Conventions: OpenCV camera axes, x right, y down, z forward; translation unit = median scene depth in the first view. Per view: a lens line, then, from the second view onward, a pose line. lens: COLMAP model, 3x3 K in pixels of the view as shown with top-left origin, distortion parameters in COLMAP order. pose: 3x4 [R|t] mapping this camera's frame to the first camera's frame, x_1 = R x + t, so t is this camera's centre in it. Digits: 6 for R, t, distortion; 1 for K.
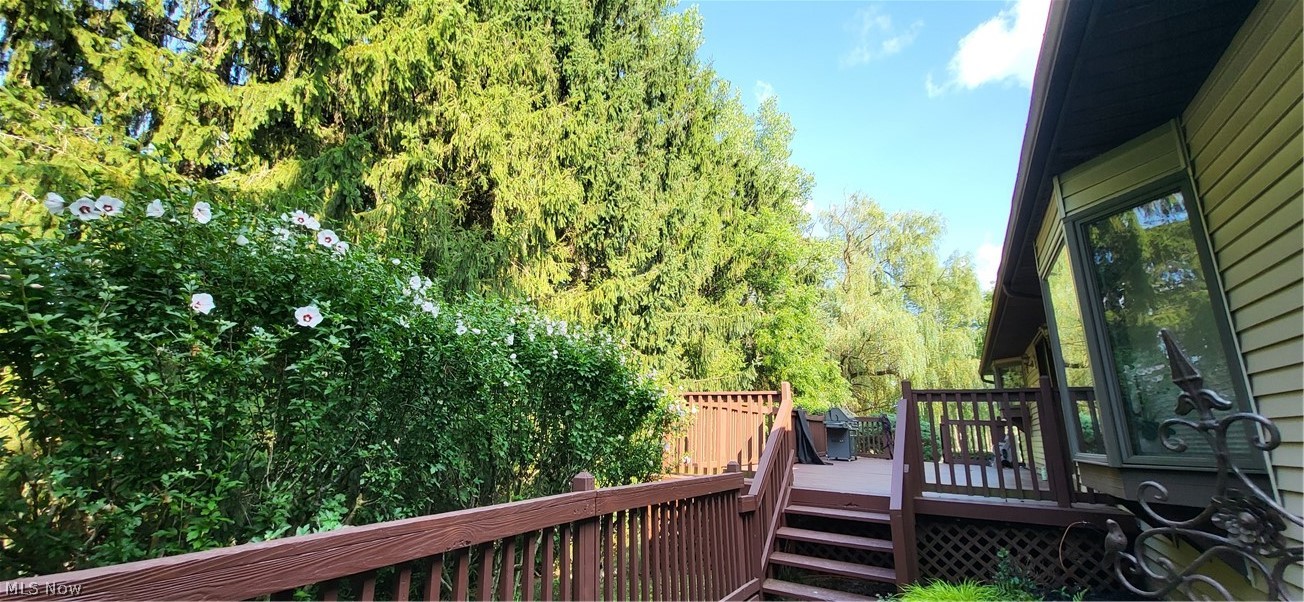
lens RADIAL K [[499.0, 0, 652.0], [0, 499.0, 301.0], [0, 0, 1]] dist [0.000040, 0.000012]
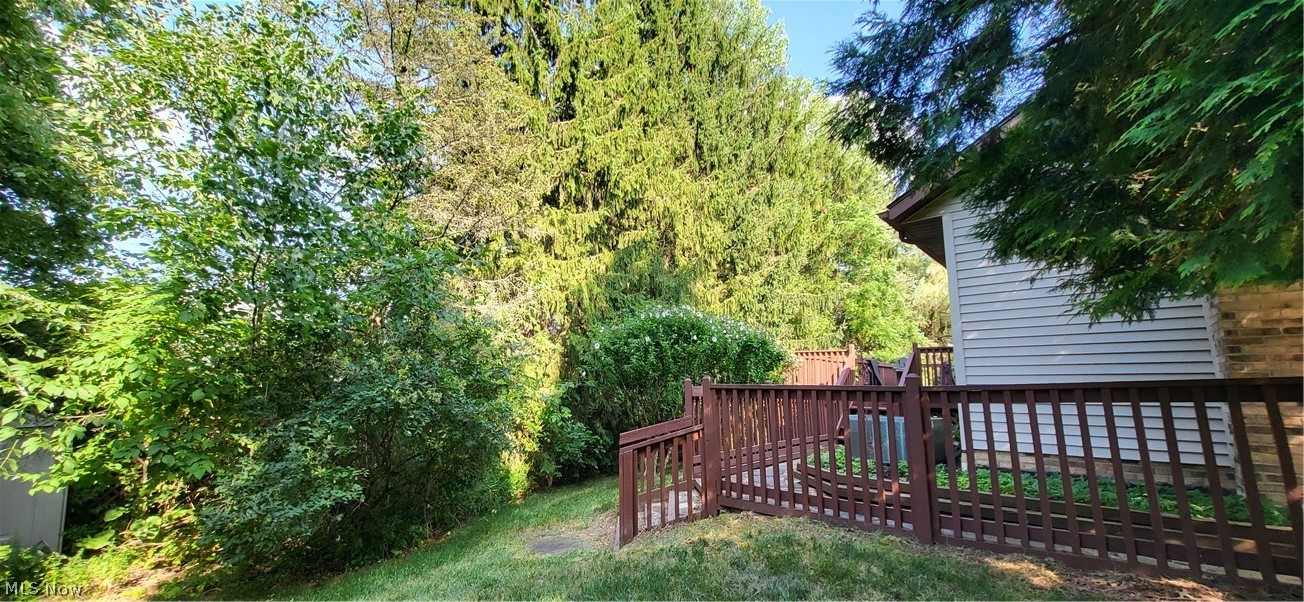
lens RADIAL K [[499.0, 0, 652.0], [0, 499.0, 301.0], [0, 0, 1]] dist [0.000040, 0.000012]
pose [[0.982256, -0.044002, -0.182312, -0.074488], [0.059661, 0.994901, 0.081317, -0.122213], [0.177805, -0.090751, 0.979872, -0.591206]]
